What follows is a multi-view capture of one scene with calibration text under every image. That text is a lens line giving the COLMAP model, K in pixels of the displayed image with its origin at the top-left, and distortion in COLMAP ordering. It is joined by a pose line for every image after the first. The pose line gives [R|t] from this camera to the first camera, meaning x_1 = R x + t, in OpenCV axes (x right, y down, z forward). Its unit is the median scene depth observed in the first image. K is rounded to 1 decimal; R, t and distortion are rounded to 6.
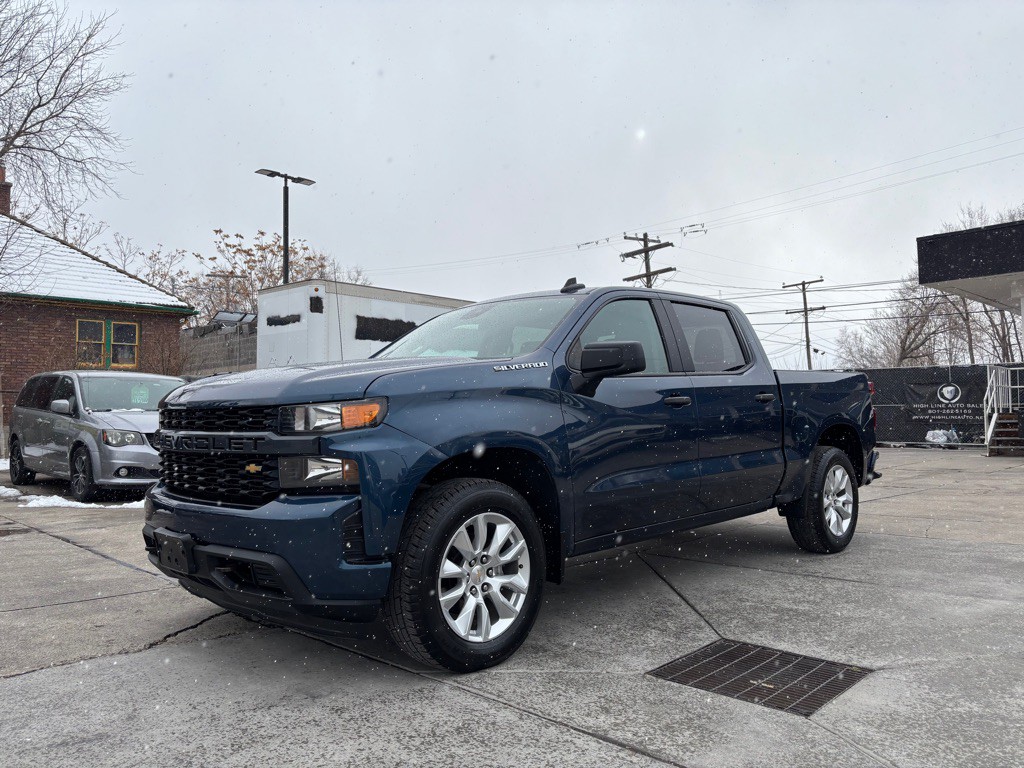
lens RADIAL K [[763.7, 0, 512.0], [0, 763.7, 384.0], [0, 0, 1]] dist [0.066087, -0.064003]
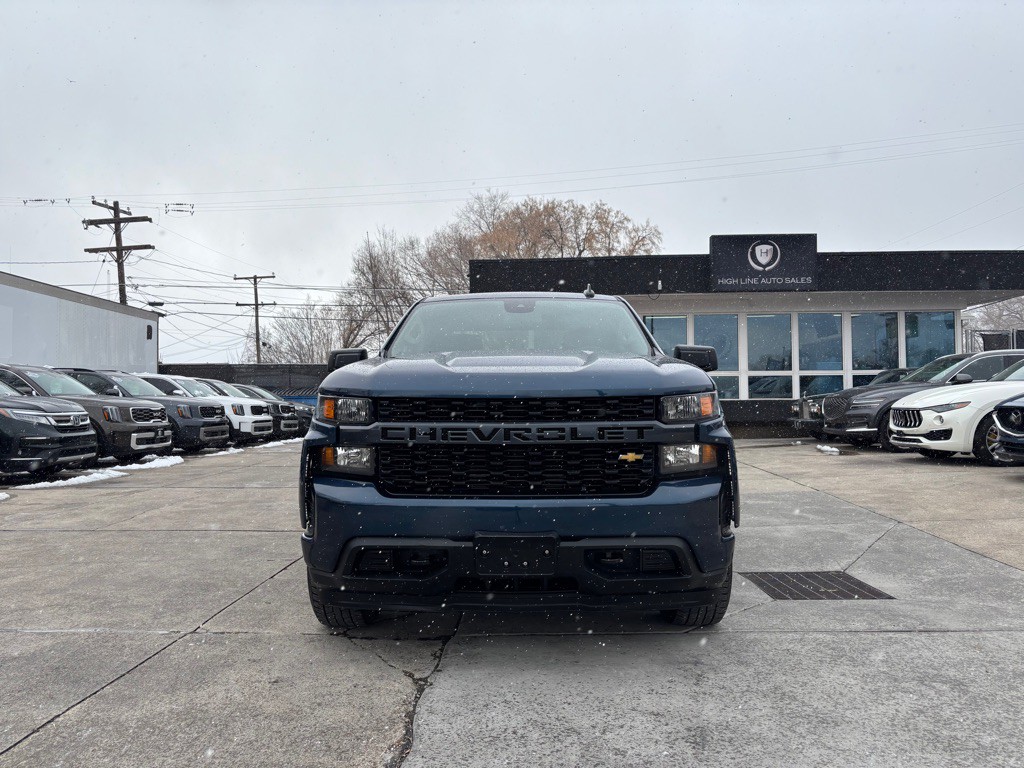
lens RADIAL K [[773.1, 0, 505.5], [0, 773.1, 375.7], [0, 0, 1]] dist [-0.006146, 0.054027]
pose [[0.721346, 0.028090, 0.692005, -0.197544], [-0.028153, 0.999541, -0.011227, 0.003233], [-0.692002, -0.011383, 0.721806, 0.065472]]
